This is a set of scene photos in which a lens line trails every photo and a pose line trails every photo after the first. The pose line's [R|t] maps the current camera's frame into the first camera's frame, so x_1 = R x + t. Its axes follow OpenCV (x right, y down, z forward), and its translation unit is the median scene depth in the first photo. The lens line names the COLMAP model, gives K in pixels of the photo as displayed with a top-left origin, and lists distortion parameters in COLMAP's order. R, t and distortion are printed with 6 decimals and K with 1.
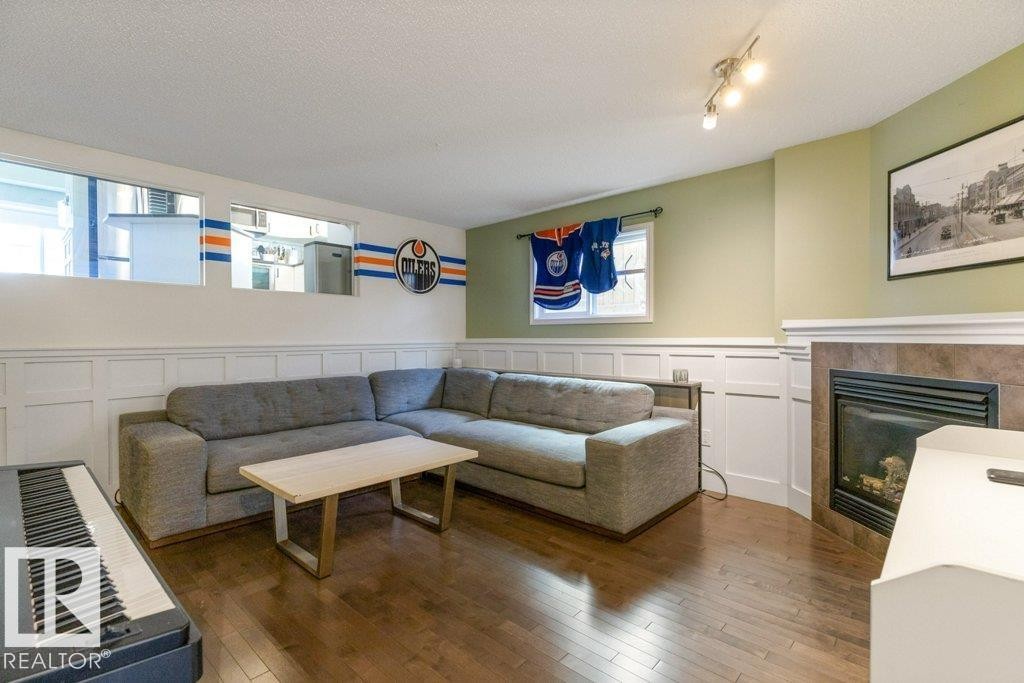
lens RADIAL K [[472.5, 0, 509.3], [0, 472.5, 346.2], [0, 0, 1]] dist [0.003690, 0.000993]
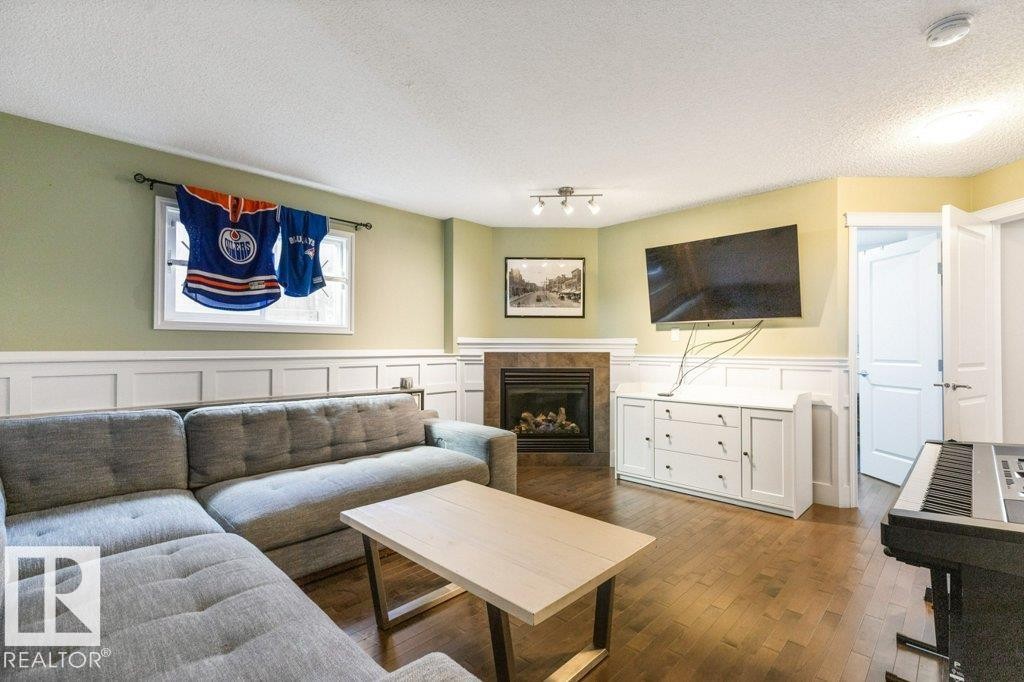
lens RADIAL K [[472.5, 0, 509.3], [0, 472.5, 345.7], [0, 0, 1]] dist [0.003690, 0.000993]
pose [[0.022196, 0.007127, 0.999728, -0.704066], [0.018341, 0.999803, -0.007535, -0.012995], [-0.999585, 0.018503, 0.022061, 0.671509]]
